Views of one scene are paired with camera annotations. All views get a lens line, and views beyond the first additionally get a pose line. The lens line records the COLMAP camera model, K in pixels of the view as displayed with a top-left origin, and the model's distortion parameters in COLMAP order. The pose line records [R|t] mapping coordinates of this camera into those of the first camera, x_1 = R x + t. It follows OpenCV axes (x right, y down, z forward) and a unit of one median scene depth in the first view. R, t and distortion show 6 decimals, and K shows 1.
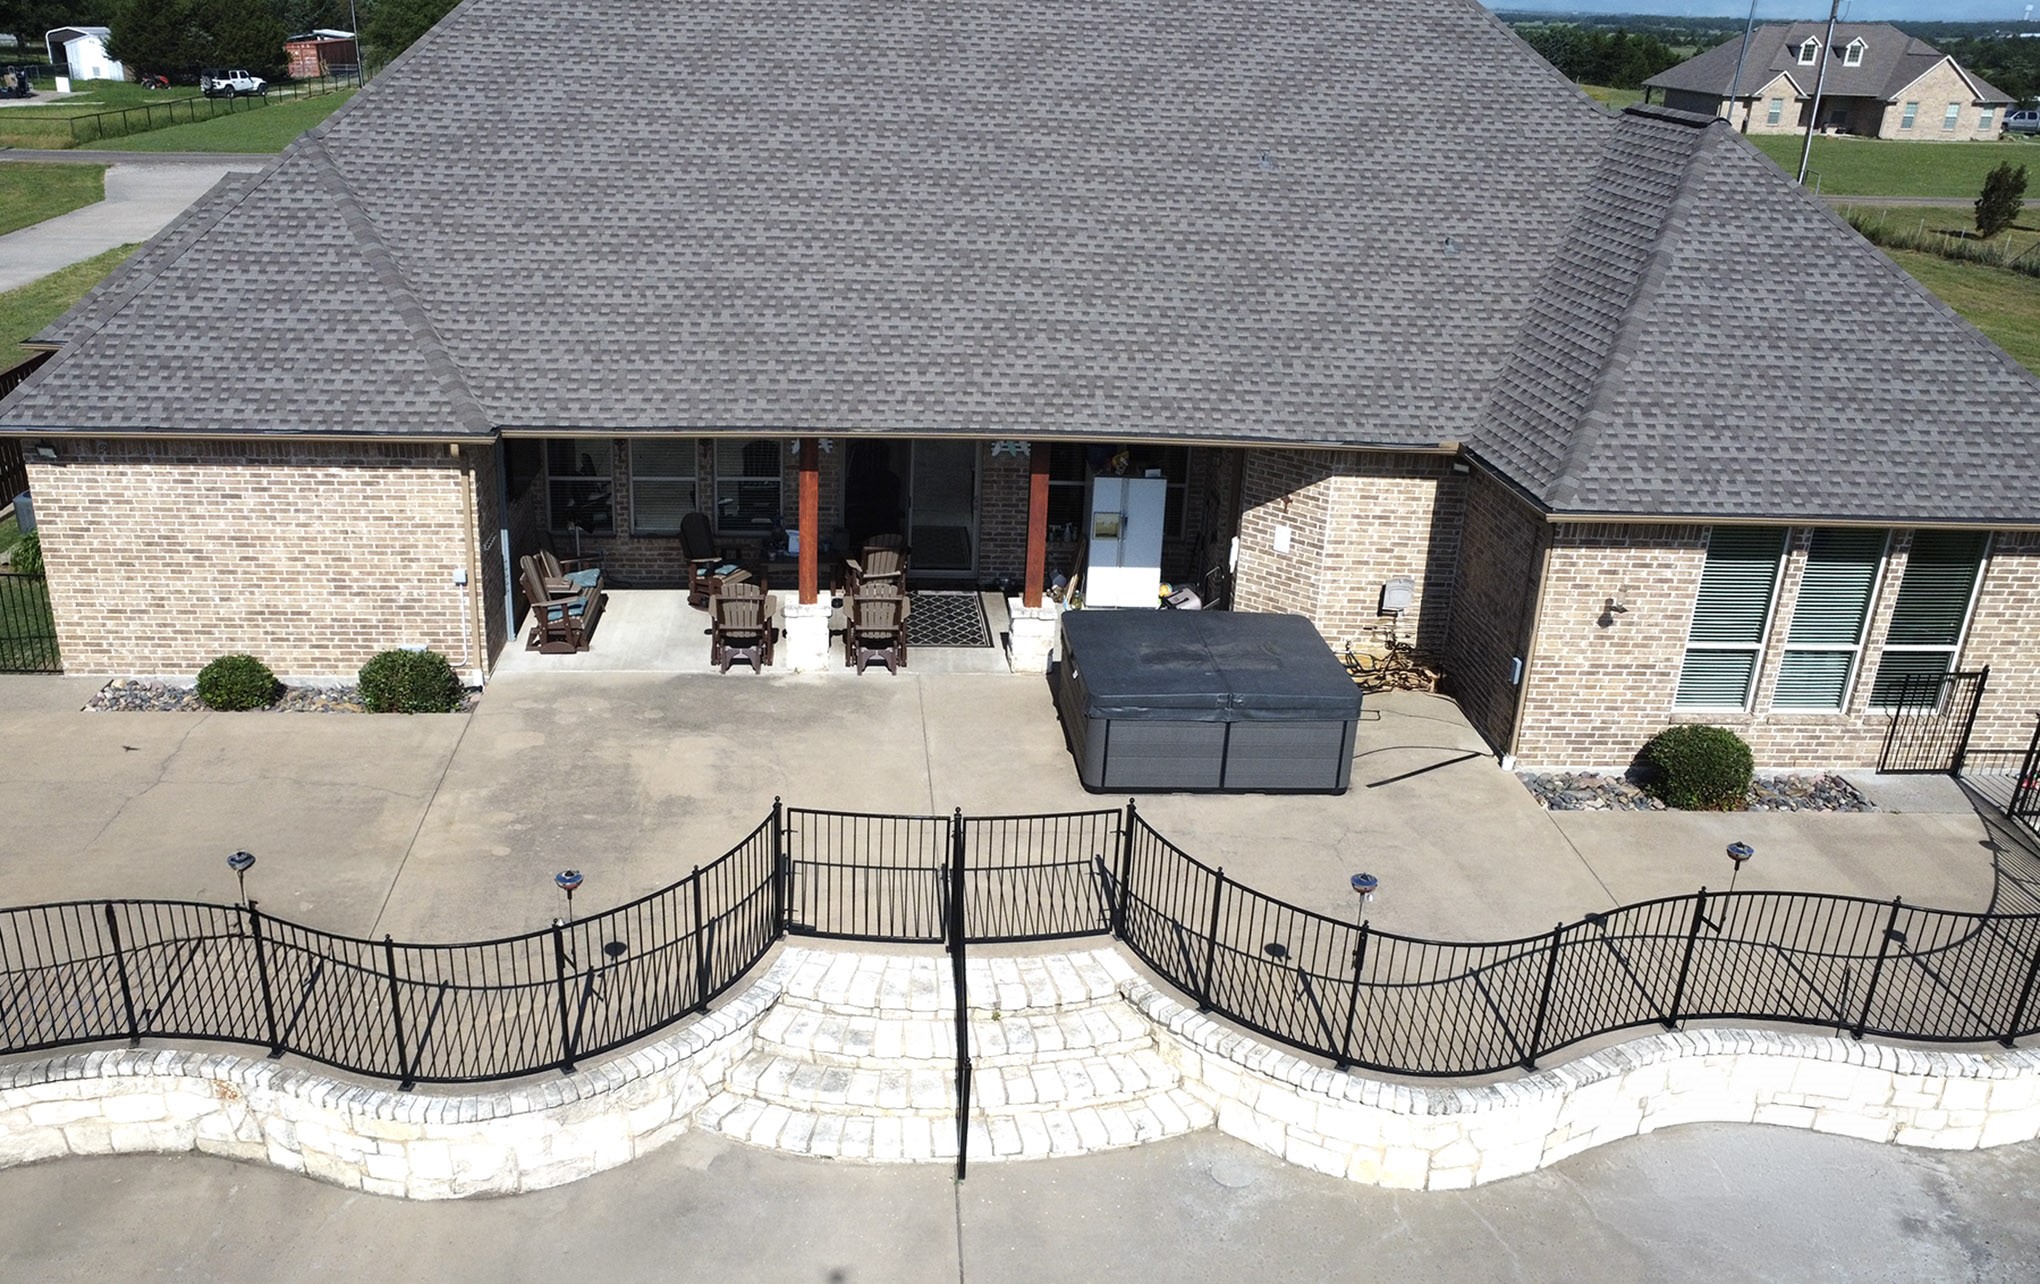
lens RADIAL K [[1716.5, 0, 947.7], [0, 1716.5, 747.5], [0, 0, 1]] dist [-0.107940, 0.147953]
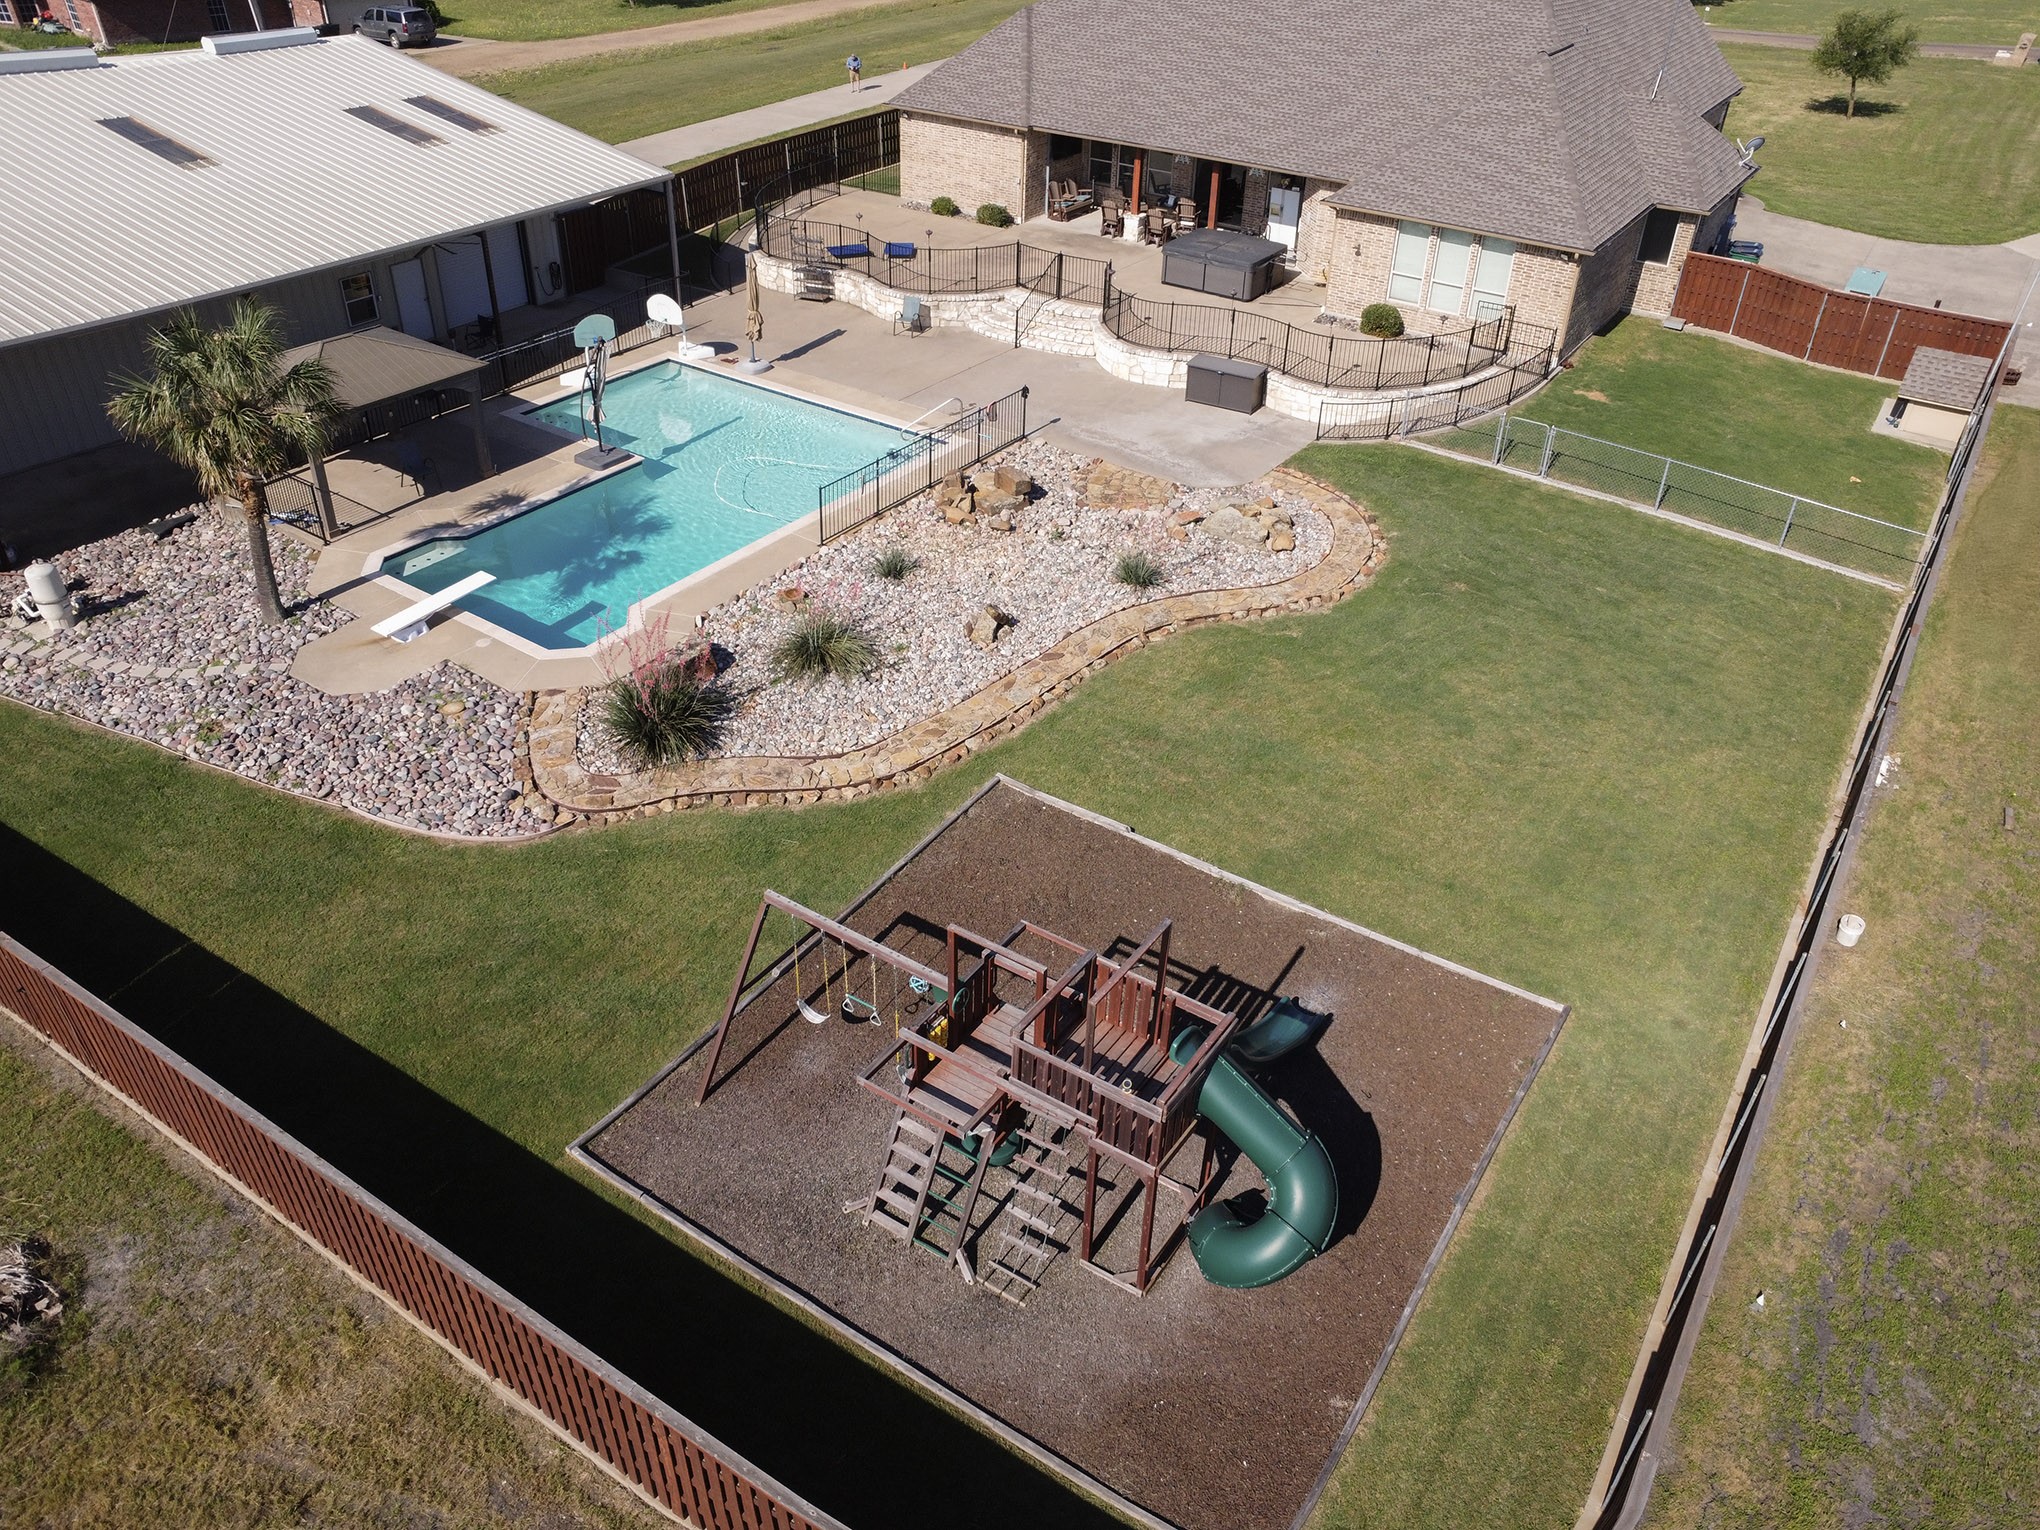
lens RADIAL K [[1438.8, 0, 1020.0], [0, 1438.8, 765.0], [0, 0, 1]] dist [-0.025939, 0.002422]
pose [[0.806276, 0.336059, -0.486809, 1.151435], [-0.249170, 0.939326, 0.235758, 0.238573], [0.536501, -0.068788, 0.841092, -1.014935]]
